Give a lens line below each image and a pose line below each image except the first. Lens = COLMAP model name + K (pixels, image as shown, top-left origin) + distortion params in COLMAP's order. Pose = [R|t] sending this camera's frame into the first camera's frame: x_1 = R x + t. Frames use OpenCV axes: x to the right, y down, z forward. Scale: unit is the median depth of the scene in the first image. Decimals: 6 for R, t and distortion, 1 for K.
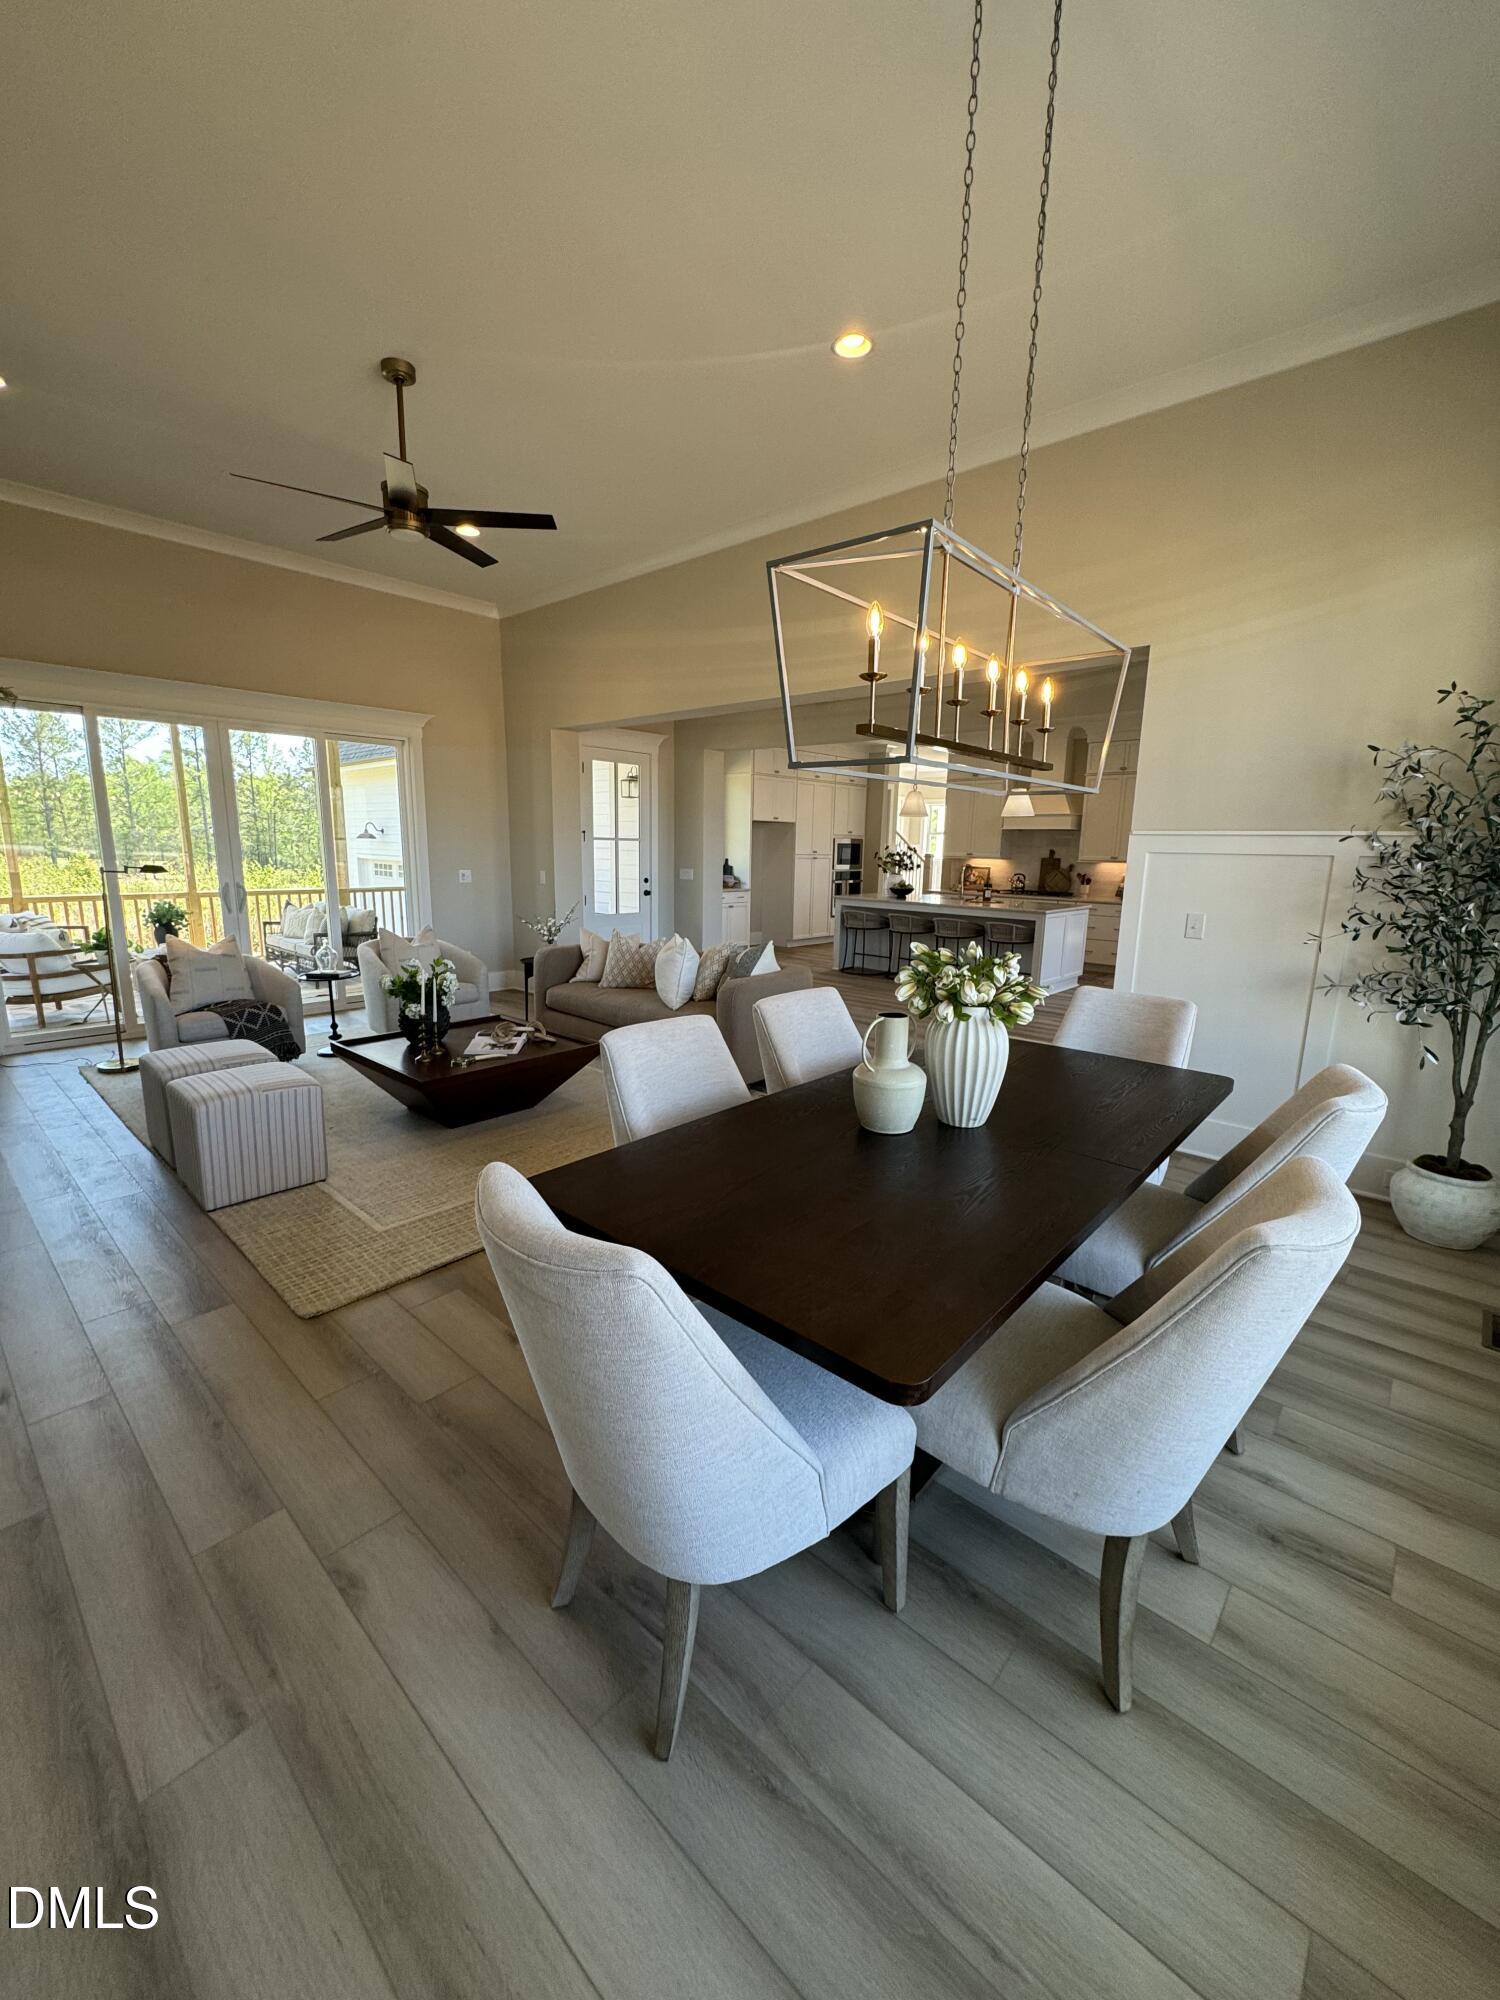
lens RADIAL K [[798.1, 0, 758.2], [0, 798.1, 997.9], [0, 0, 1]] dist [-0.000349, 0.000052]
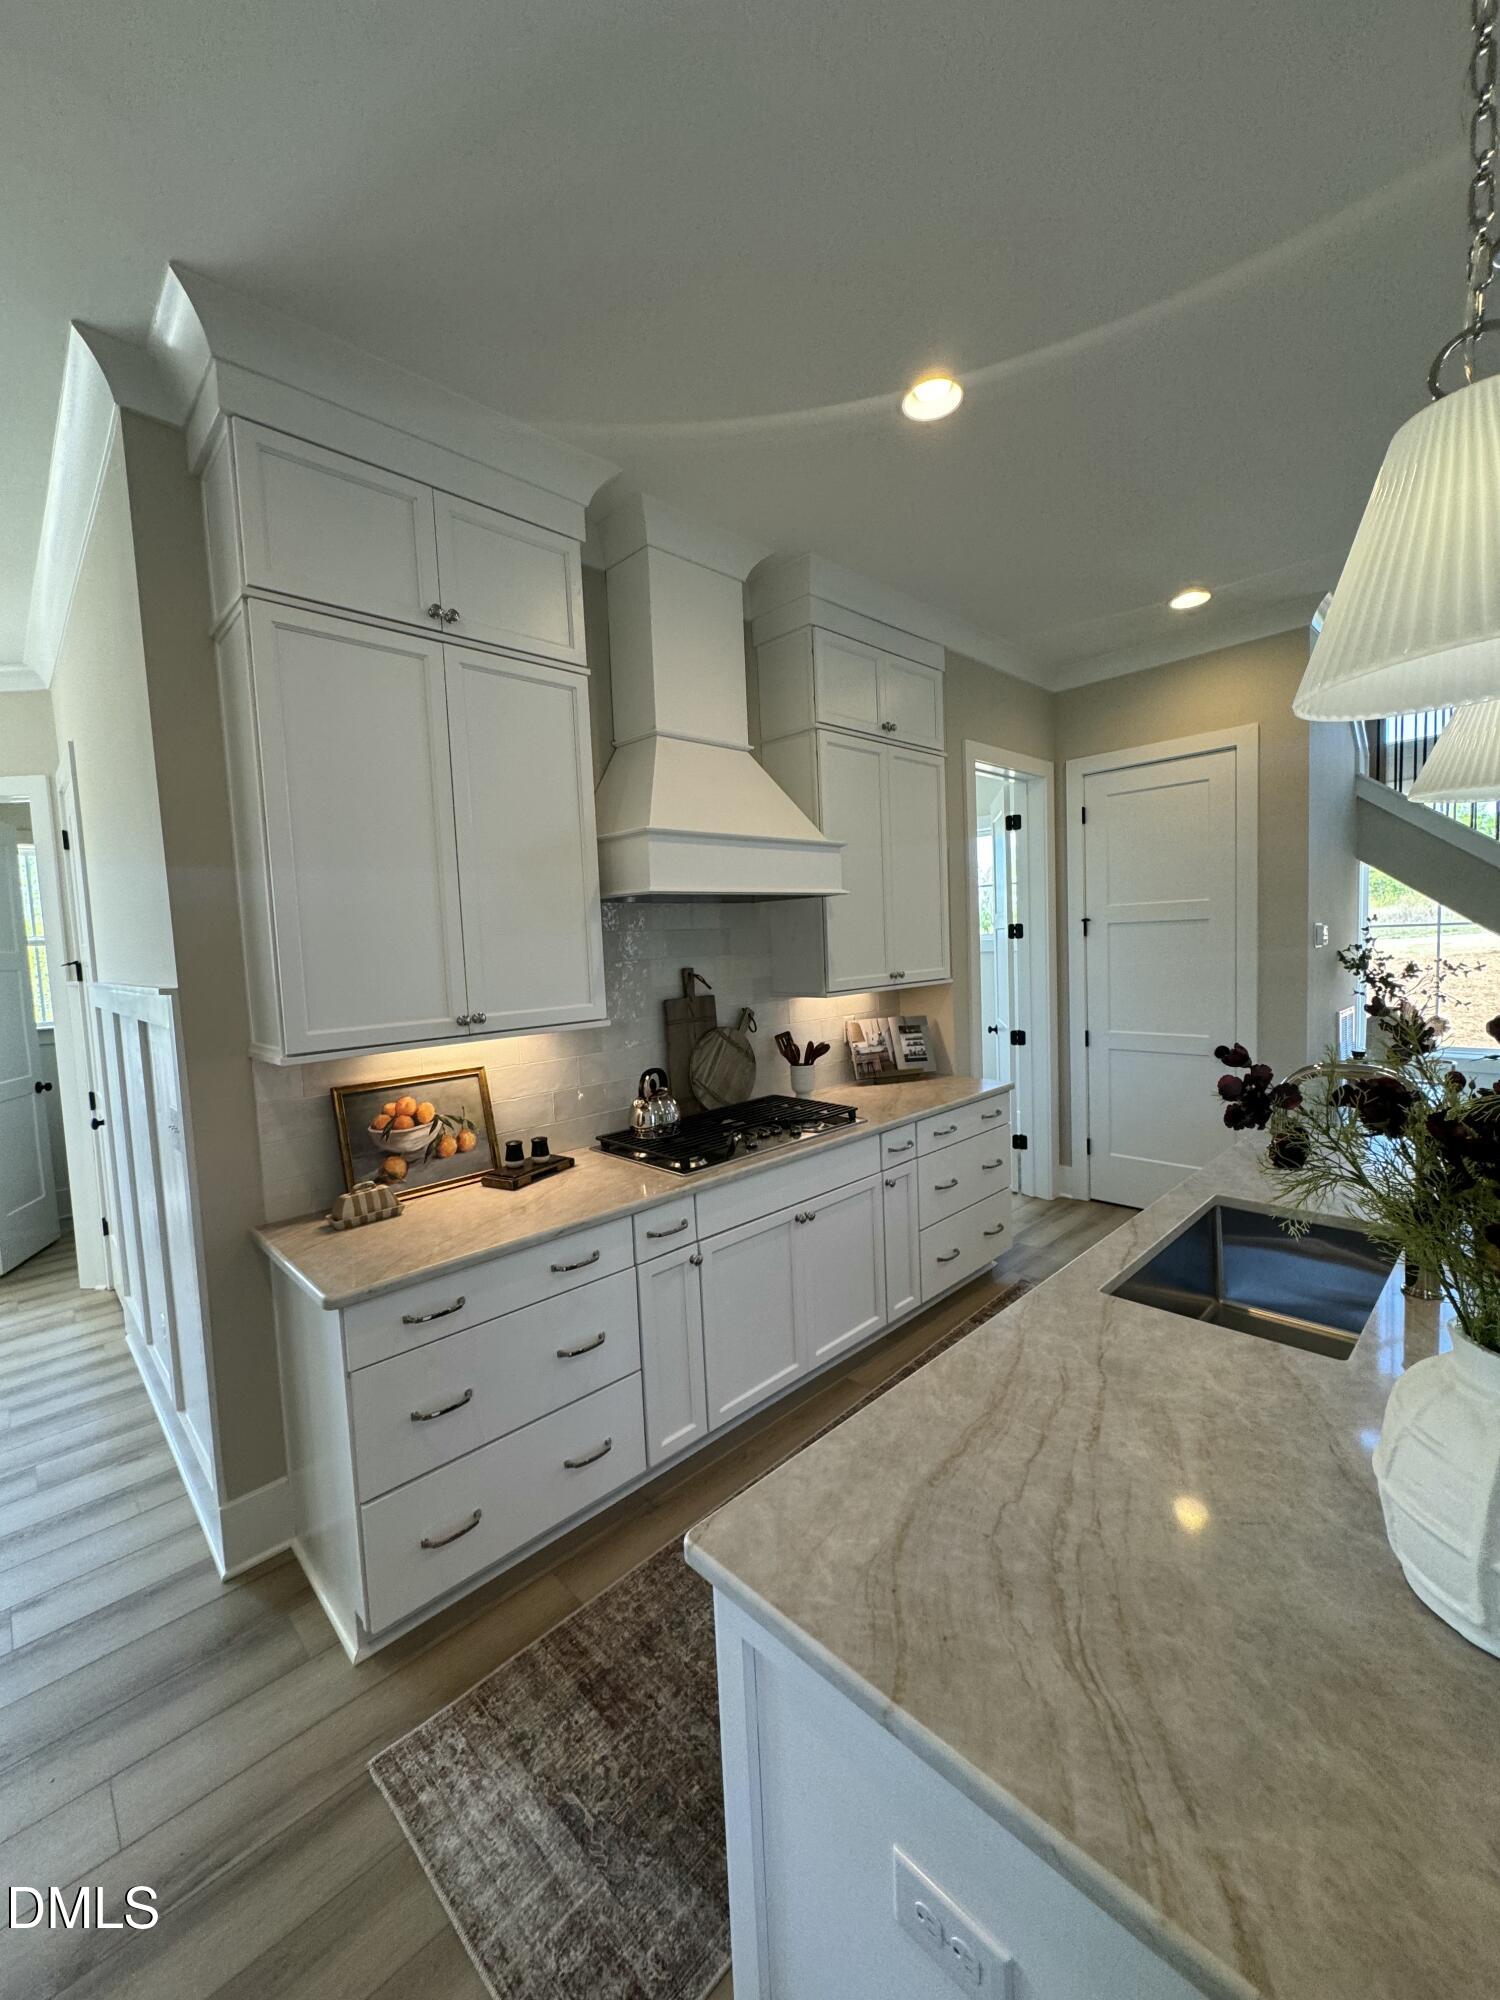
lens RADIAL K [[798.1, 0, 758.2], [0, 798.1, 997.9], [0, 0, 1]] dist [-0.000349, 0.000052]
pose [[0.064765, -0.098399, 0.993037, 0.108944], [0.238838, 0.967732, 0.080315, -0.252489], [-0.968897, 0.231973, 0.086177, 1.251752]]
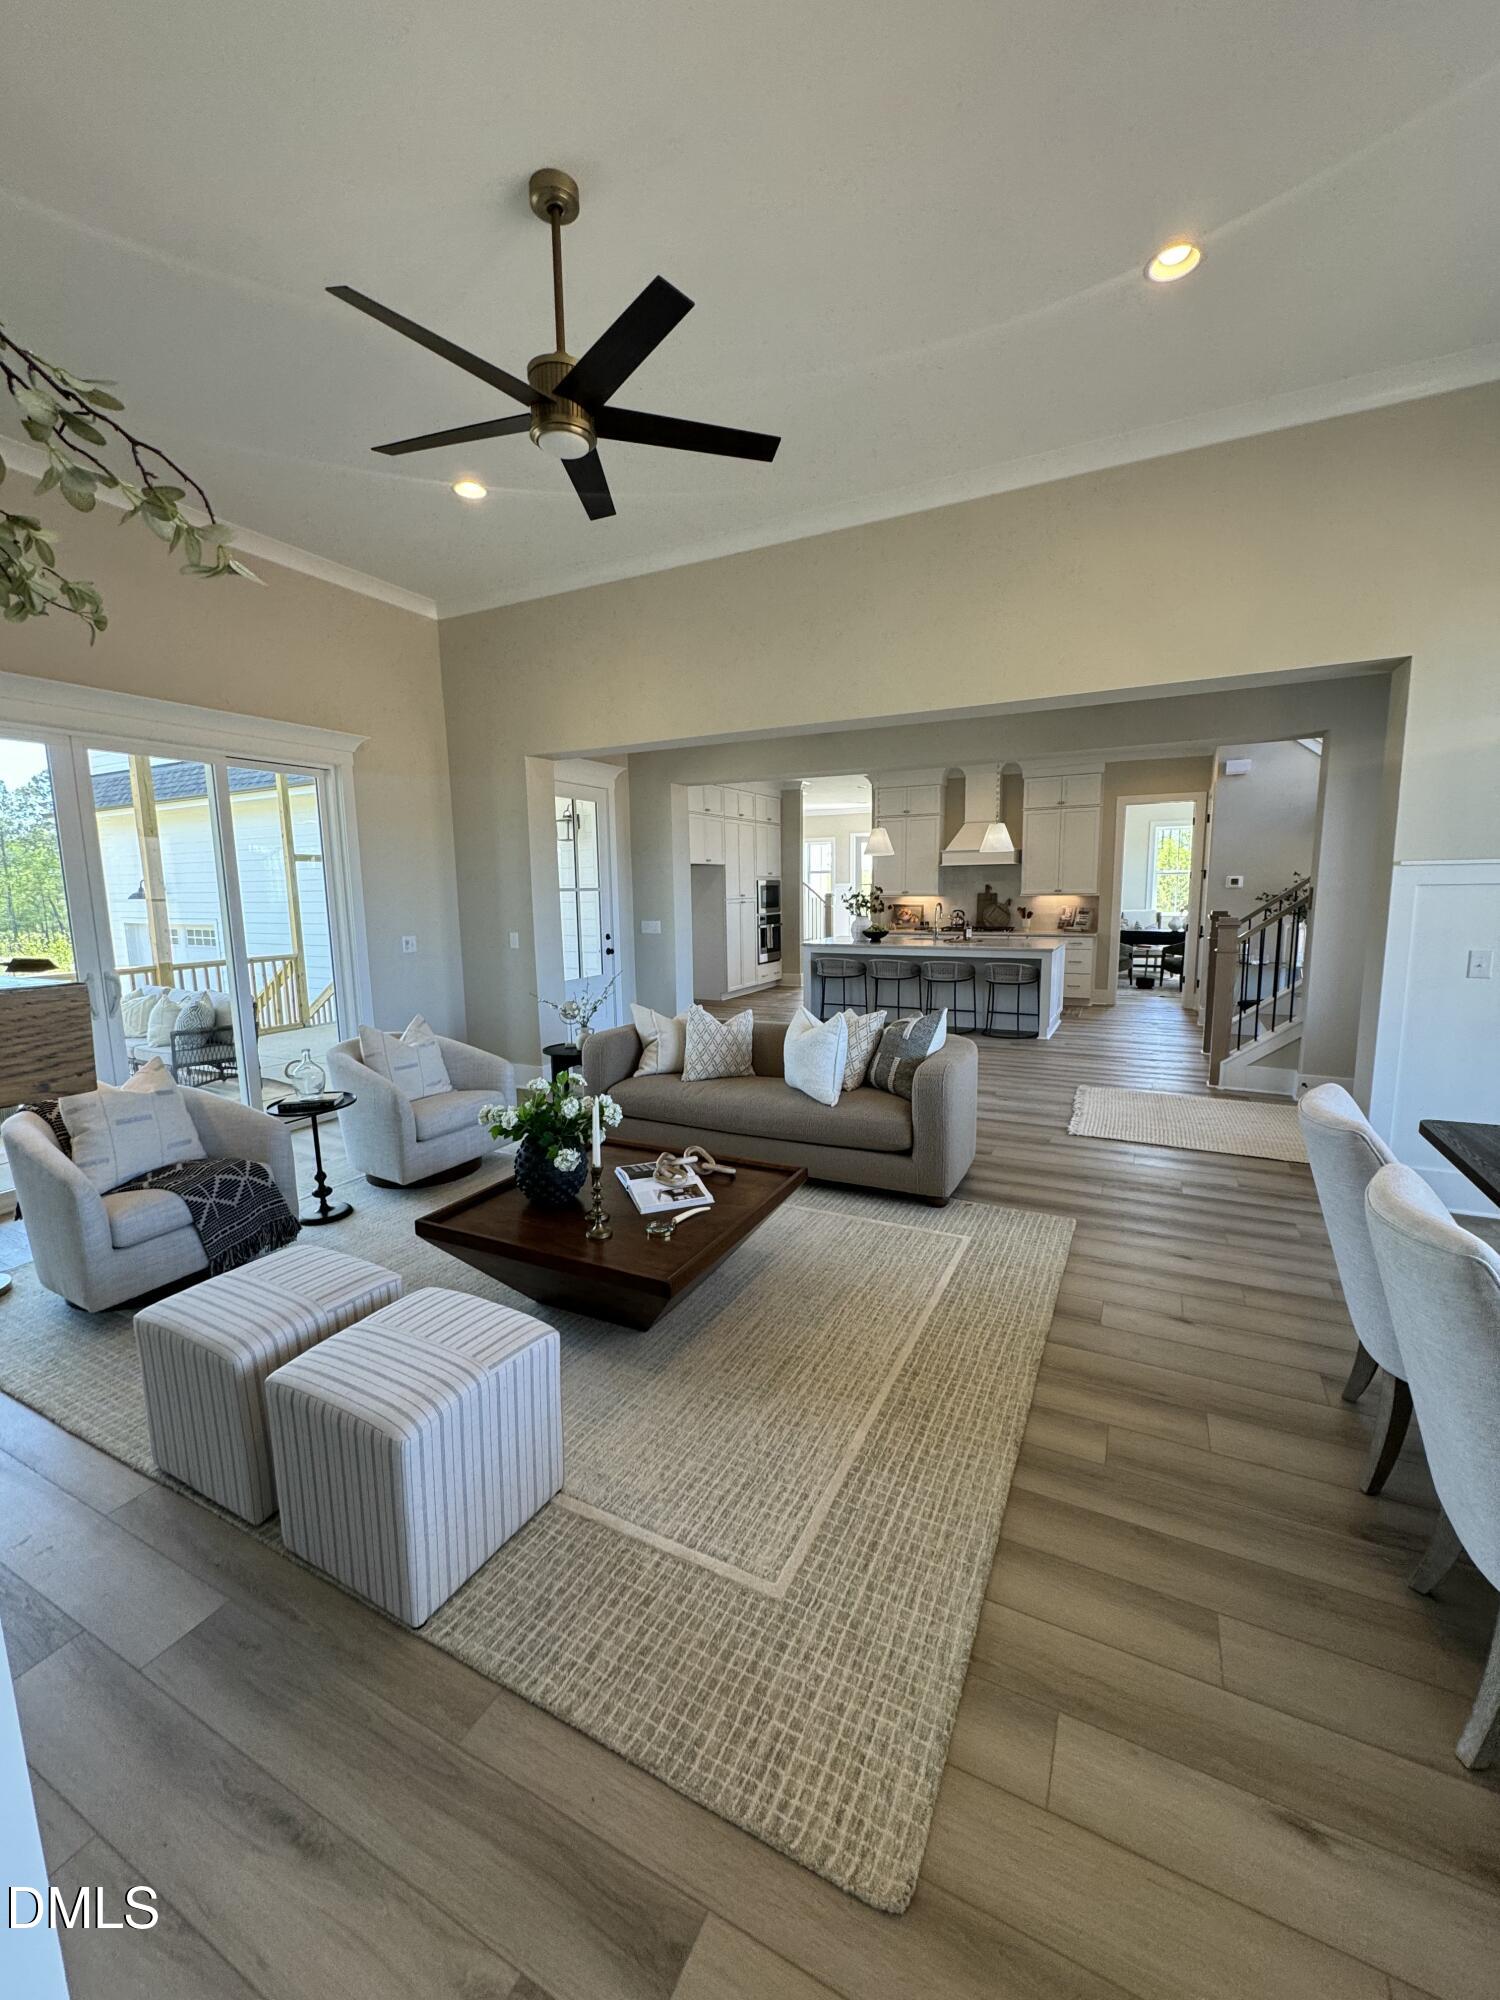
lens RADIAL K [[798.1, 0, 758.2], [0, 798.1, 997.9], [0, 0, 1]] dist [-0.000349, 0.000052]
pose [[0.964865, -0.068887, 0.253553, -0.220839], [0.081494, 0.995889, -0.039548, -0.039097], [-0.249787, 0.058821, 0.966513, 0.159703]]
